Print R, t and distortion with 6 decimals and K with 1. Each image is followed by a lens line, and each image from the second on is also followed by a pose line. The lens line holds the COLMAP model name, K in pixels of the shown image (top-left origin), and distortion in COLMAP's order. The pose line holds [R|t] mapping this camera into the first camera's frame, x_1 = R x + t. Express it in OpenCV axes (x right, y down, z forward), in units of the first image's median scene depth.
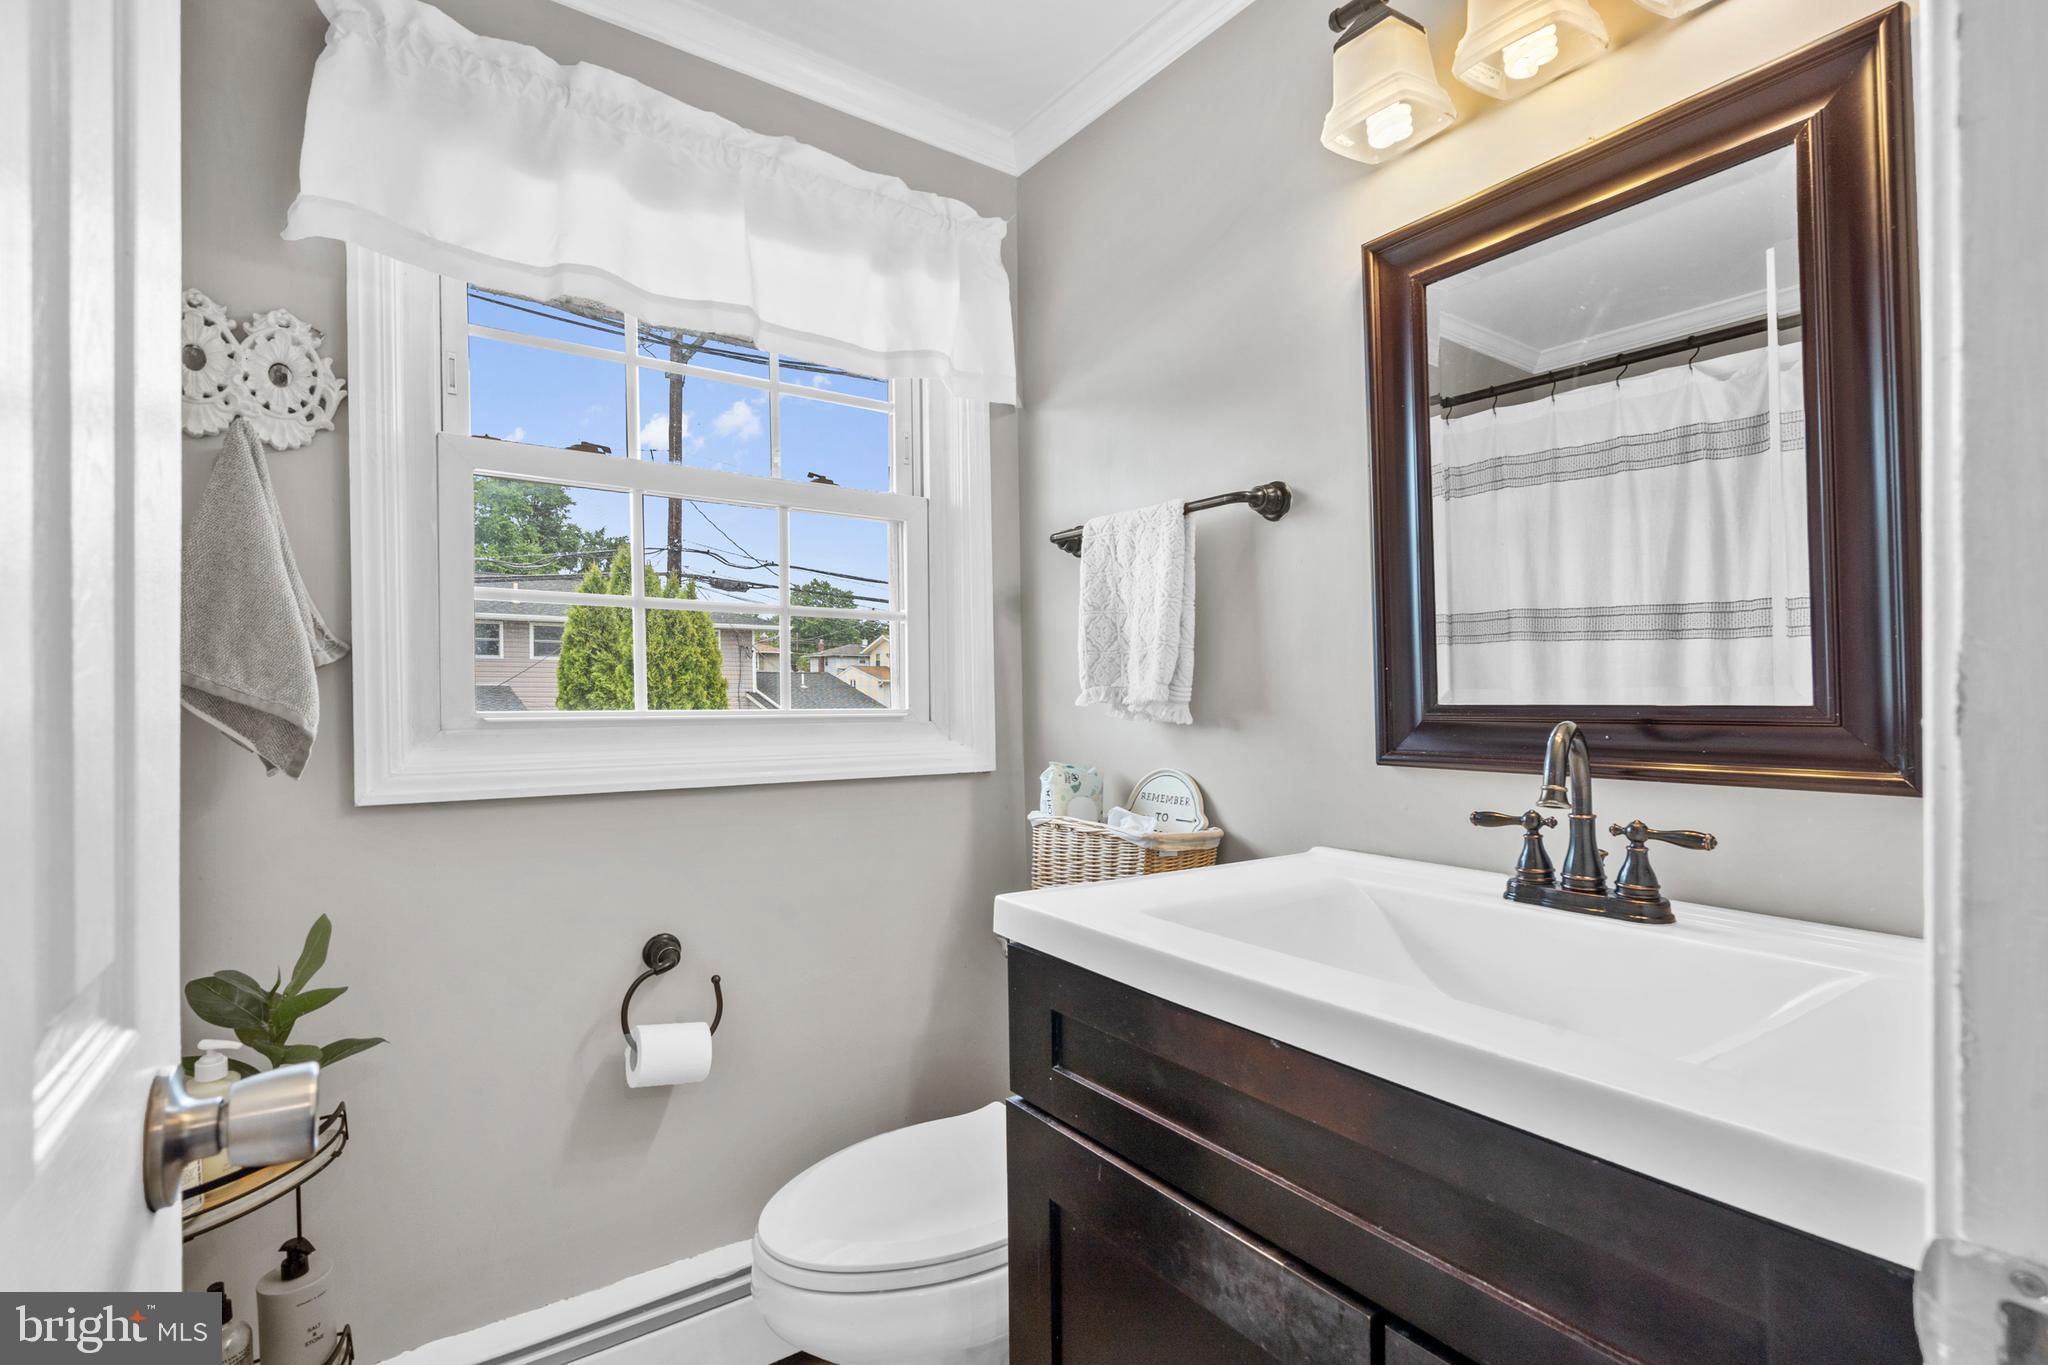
lens RADIAL K [[933.9, 0, 1071.7], [0, 933.9, 732.2], [0, 0, 1]] dist [0.000052, 0.000046]
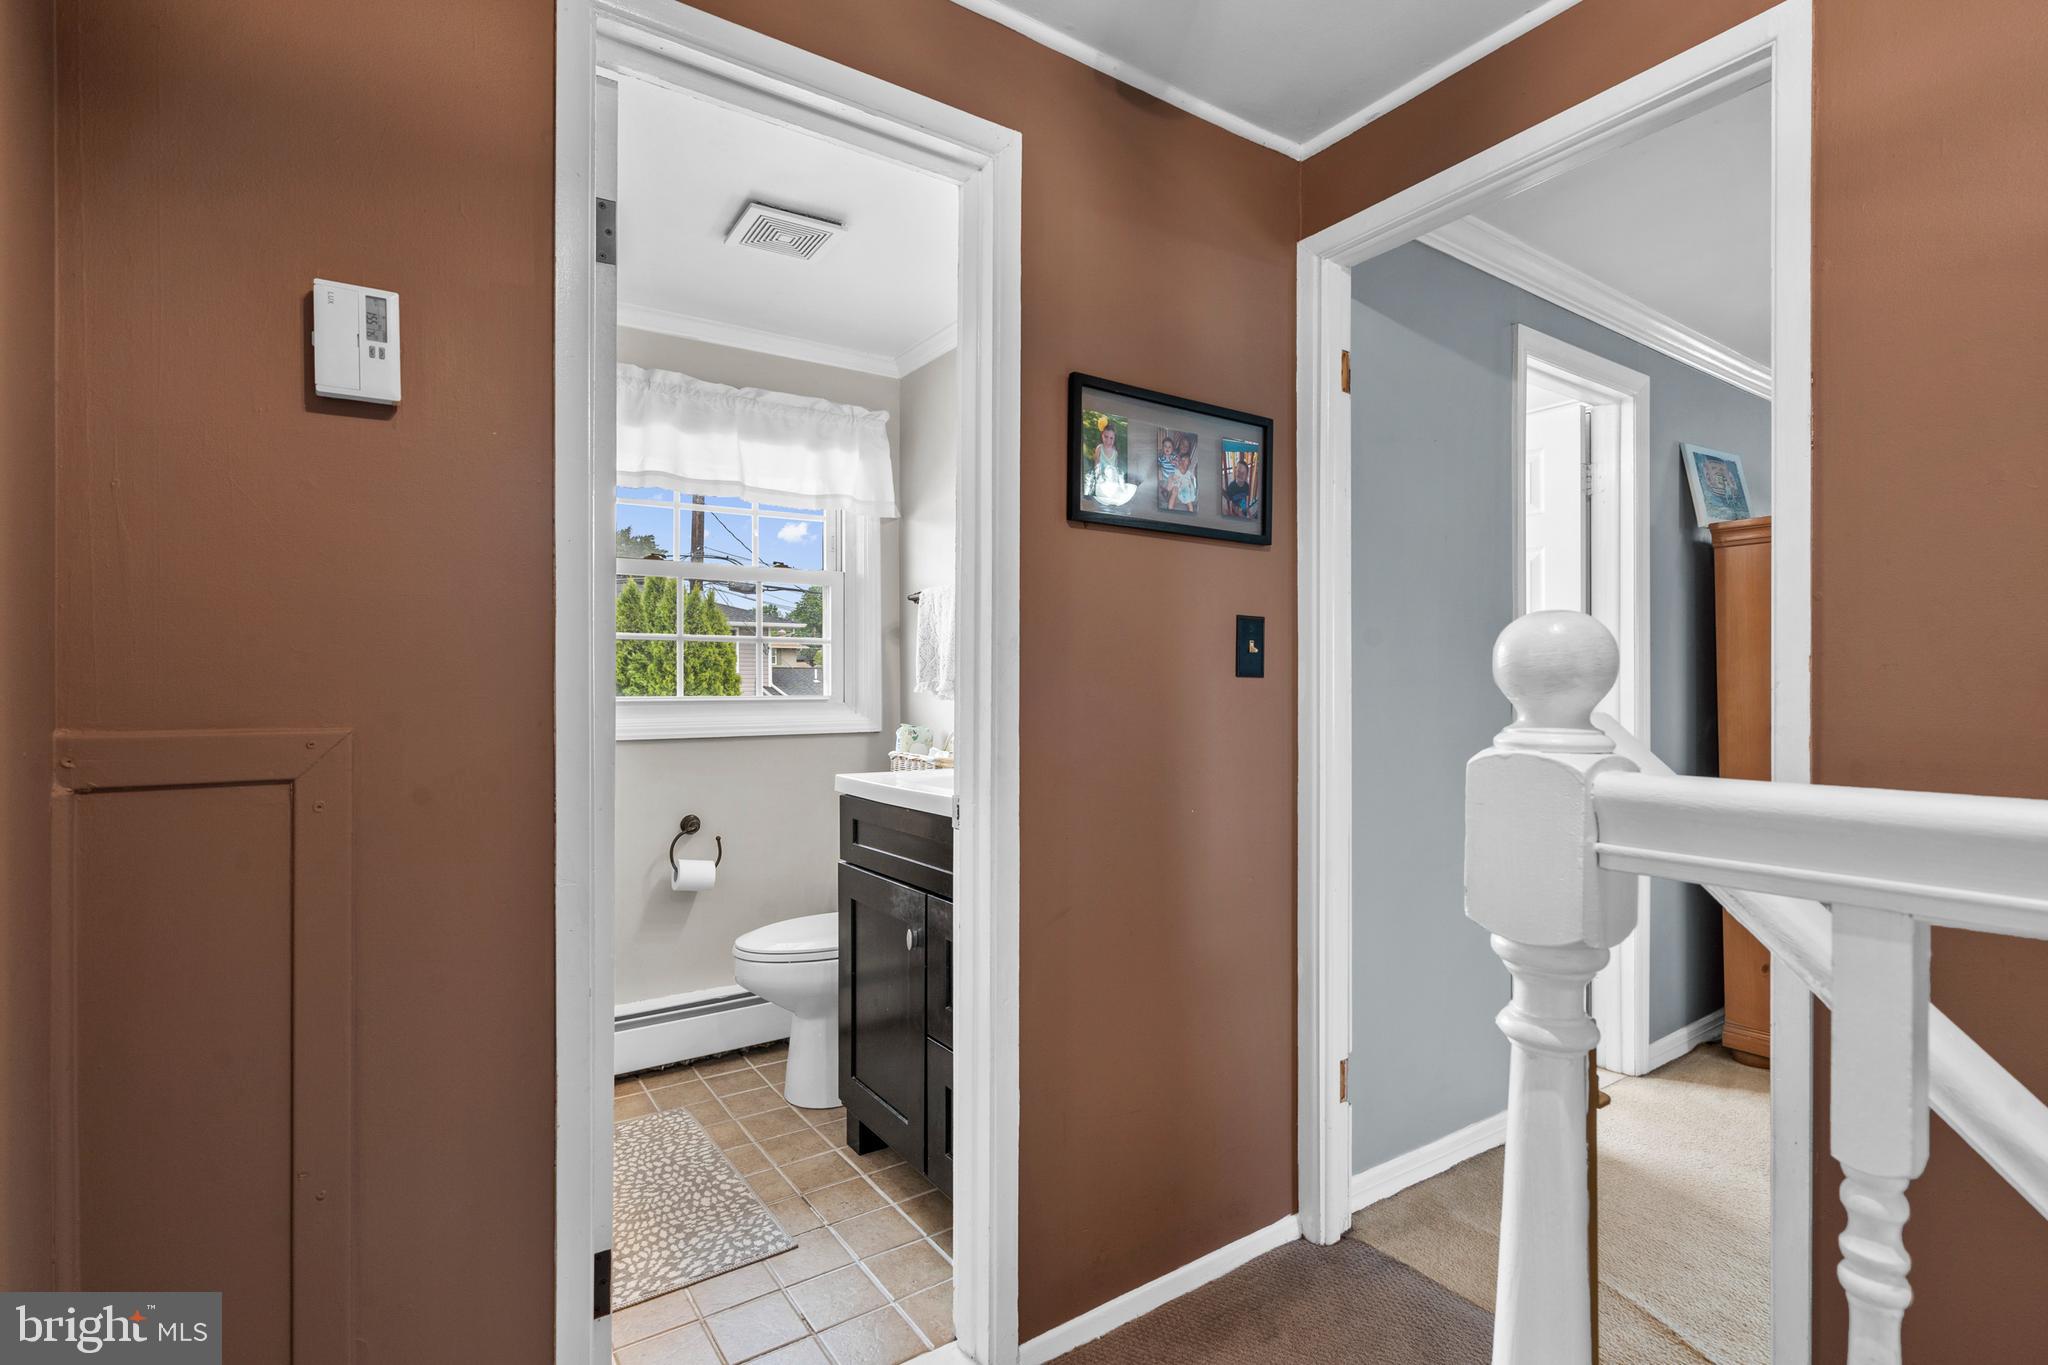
lens RADIAL K [[958.5, 0, 1033.8], [0, 958.5, 689.1], [0, 0, 1]] dist [-0.000704, 0.000315]
pose [[0.998046, -0.005658, -0.062231, 0.328071], [0.003261, 0.999251, -0.038559, 0.034998], [0.062402, 0.038281, 0.997317, -0.785872]]
